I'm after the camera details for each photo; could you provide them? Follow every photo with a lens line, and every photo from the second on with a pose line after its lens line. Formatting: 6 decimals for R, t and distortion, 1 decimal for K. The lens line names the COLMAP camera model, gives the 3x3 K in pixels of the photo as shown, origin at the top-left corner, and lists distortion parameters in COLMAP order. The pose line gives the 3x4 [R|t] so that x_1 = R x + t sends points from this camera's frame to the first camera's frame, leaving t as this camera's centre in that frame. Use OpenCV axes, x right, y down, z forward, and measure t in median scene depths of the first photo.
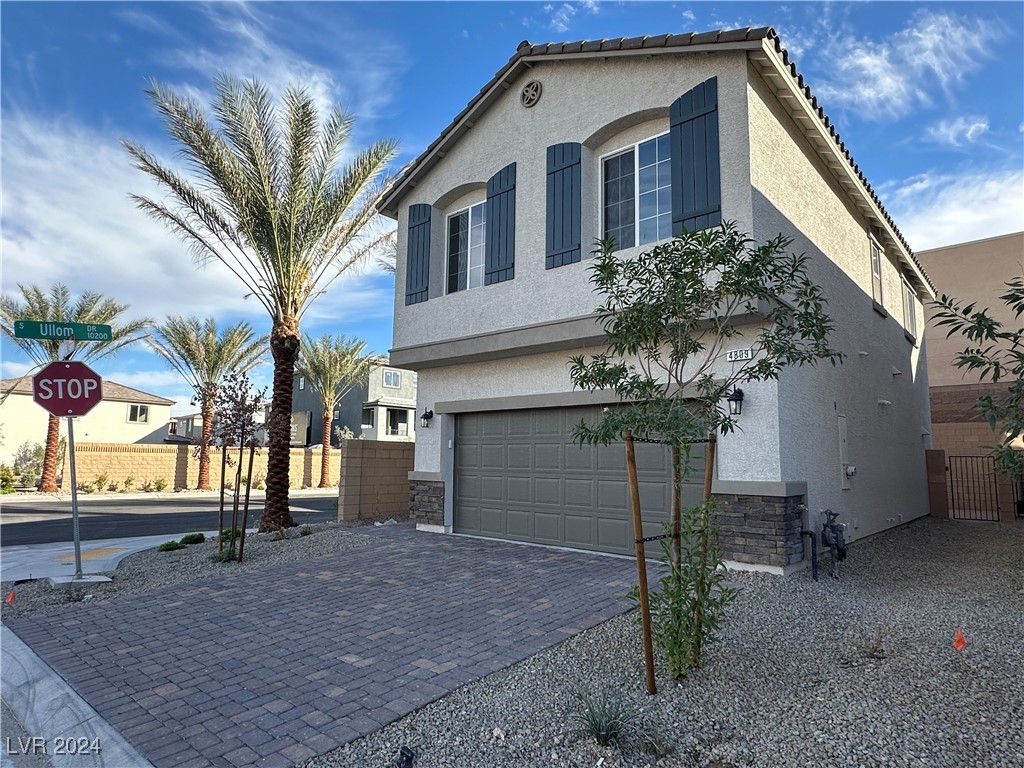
lens RADIAL K [[595.1, 0, 509.0], [0, 595.1, 389.8], [0, 0, 1]] dist [-0.014592, 0.000505]
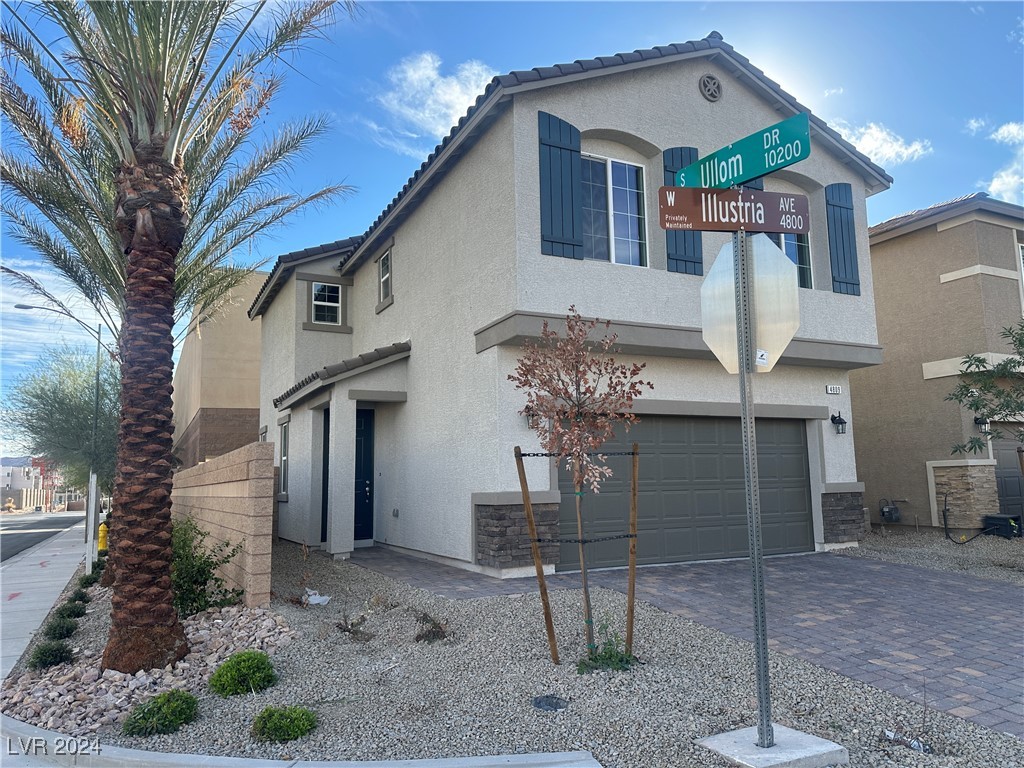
lens RADIAL K [[728.1, 0, 509.2], [0, 728.1, 382.7], [0, 0, 1]] dist [0.031861, -0.022059]
pose [[0.371076, 0.099388, 0.923268, -1.131872], [-0.088286, 0.993528, -0.071467, 0.086703], [-0.924396, -0.054992, 0.377449, 0.831893]]
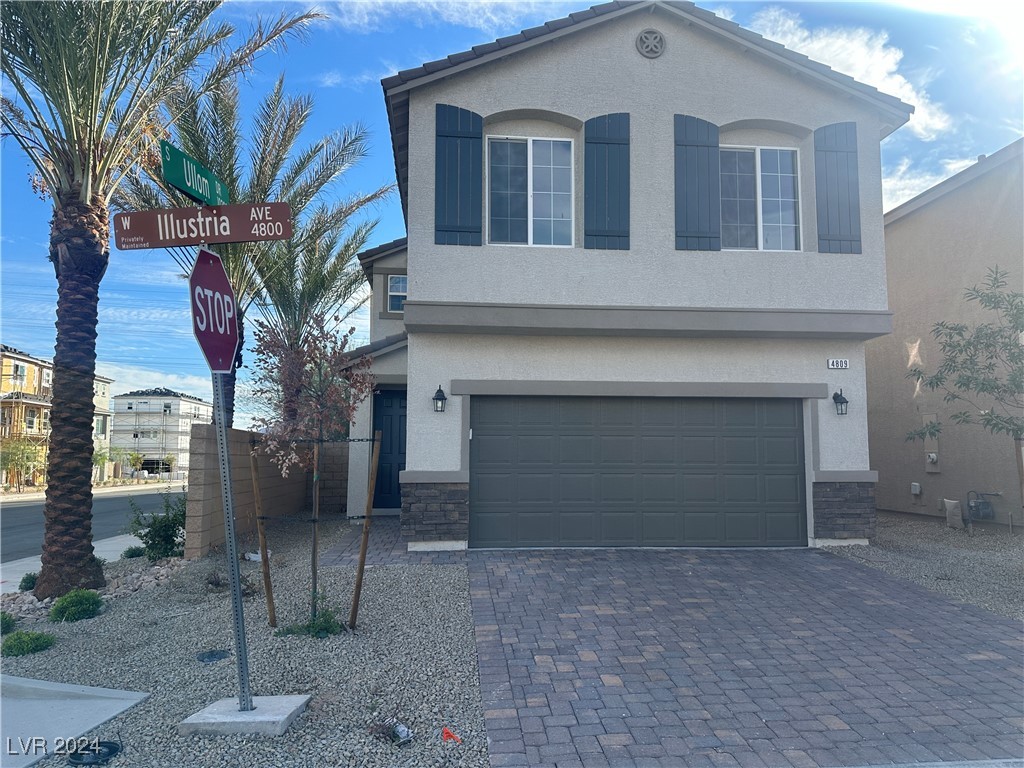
lens RADIAL K [[728.1, 0, 508.8], [0, 728.1, 383.5], [0, 0, 1]] dist [0.031861, -0.022059]
pose [[0.686542, 0.055322, 0.724982, -0.879213], [-0.080225, 0.996777, -0.000091, 0.025235], [-0.722651, -0.058100, 0.688768, 0.369190]]
